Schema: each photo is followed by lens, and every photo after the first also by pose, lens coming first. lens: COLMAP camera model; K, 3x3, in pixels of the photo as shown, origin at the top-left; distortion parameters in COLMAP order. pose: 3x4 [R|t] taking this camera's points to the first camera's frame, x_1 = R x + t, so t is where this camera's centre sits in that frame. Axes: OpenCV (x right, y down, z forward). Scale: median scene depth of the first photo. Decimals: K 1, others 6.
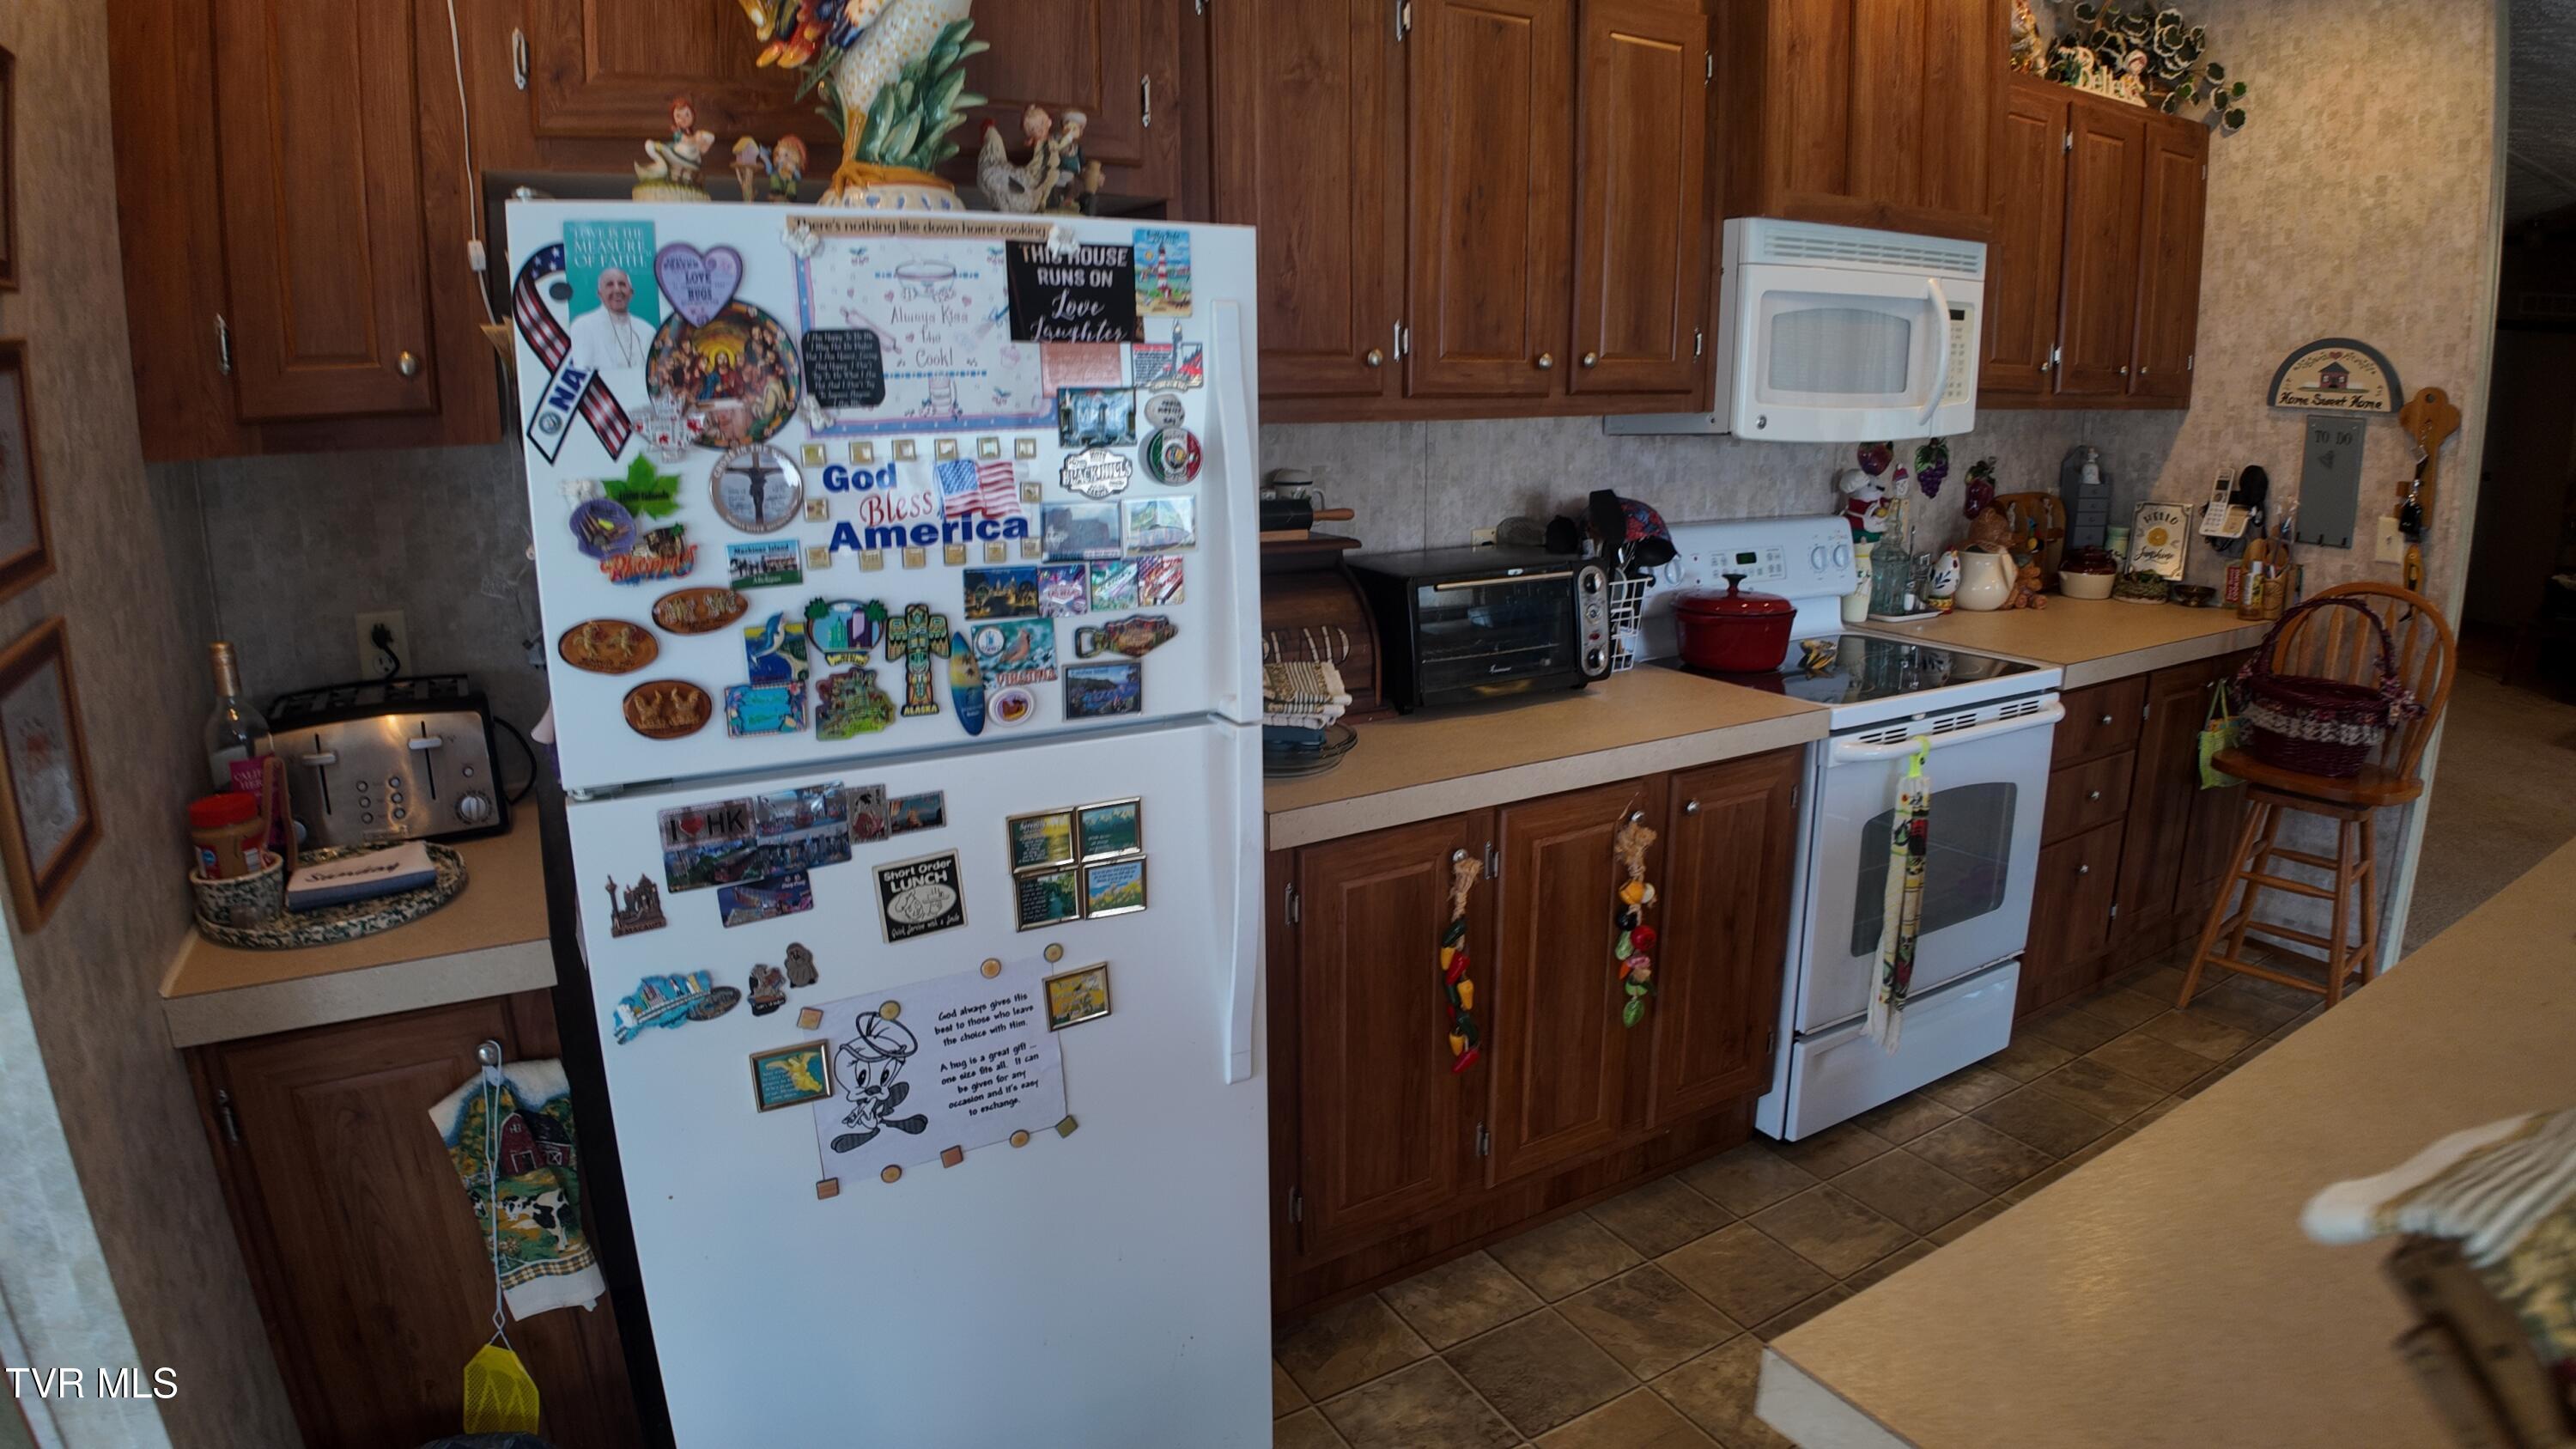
lens RADIAL K [[1345.1, 0, 1280.3], [0, 1345.1, 719.0], [0, 0, 1]] dist [-0.119959, 0.000596]
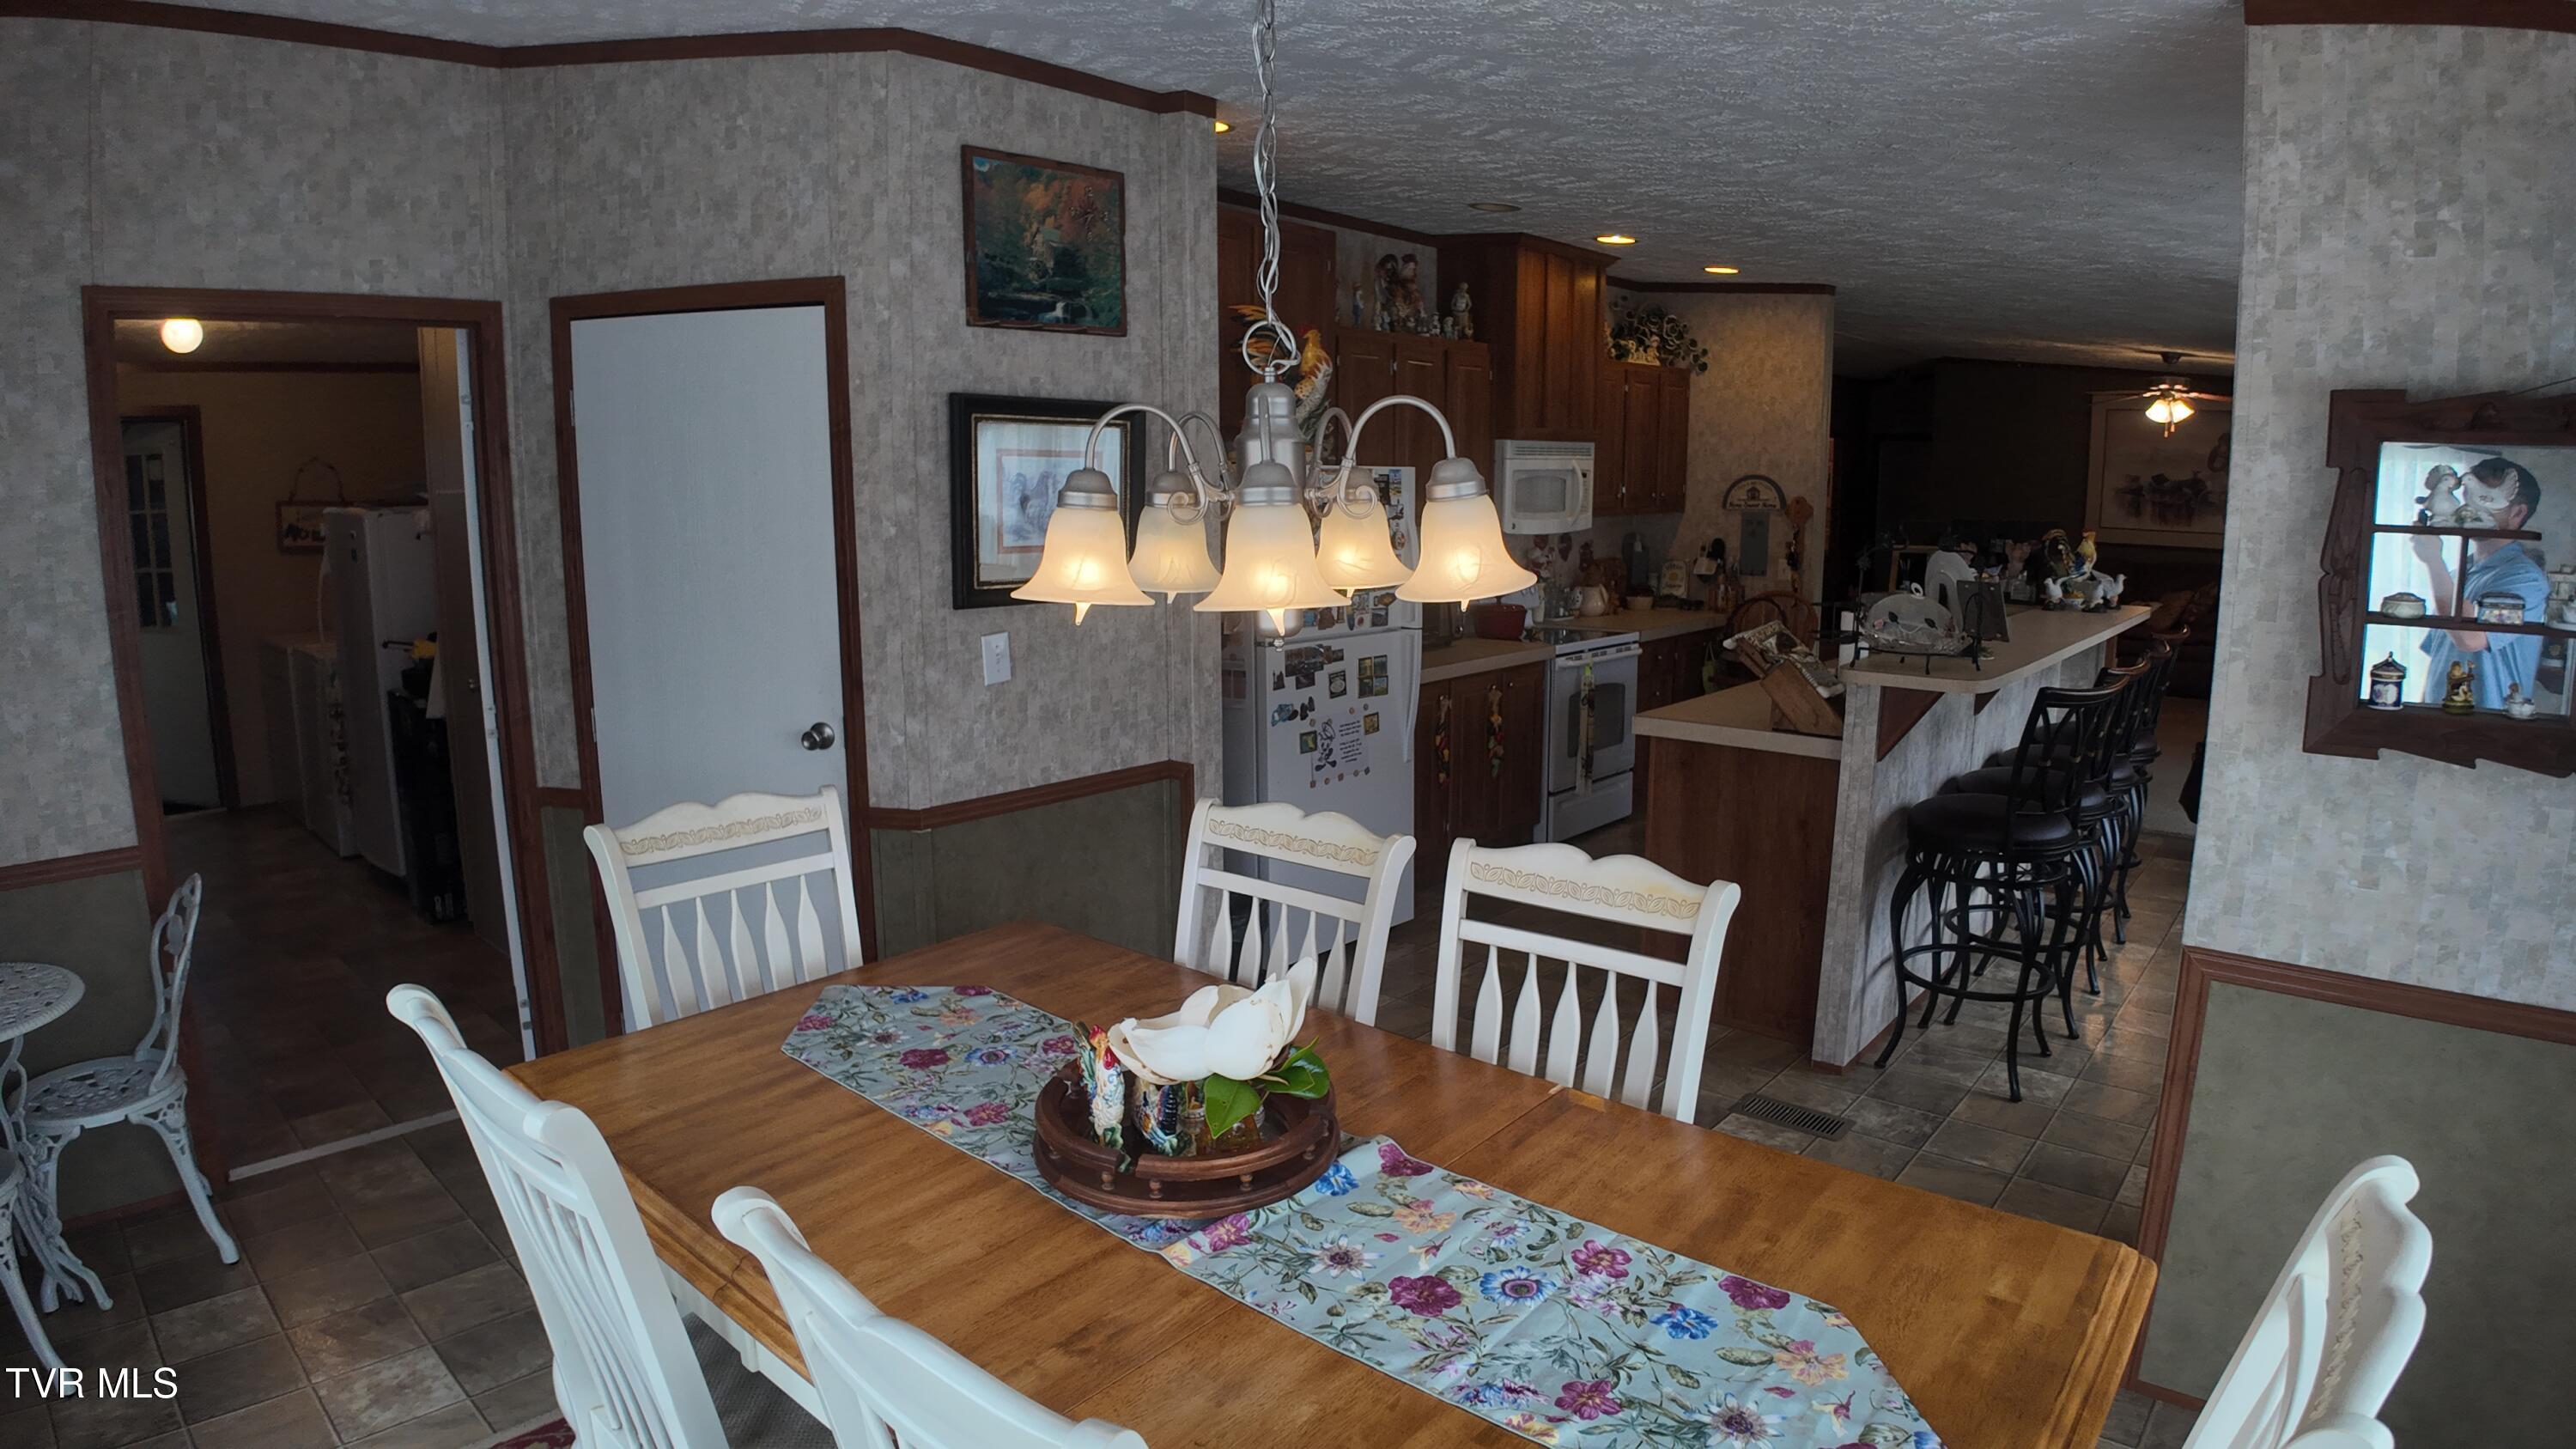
lens RADIAL K [[1345.1, 0, 1280.4], [0, 1345.1, 737.0], [0, 0, 1]] dist [-0.119959, 0.000596]
pose [[0.947708, -0.055822, 0.314218, -0.683075], [0.074306, 0.996120, -0.047151, 0.194488], [-0.310367, 0.068033, 0.948179, -0.936313]]
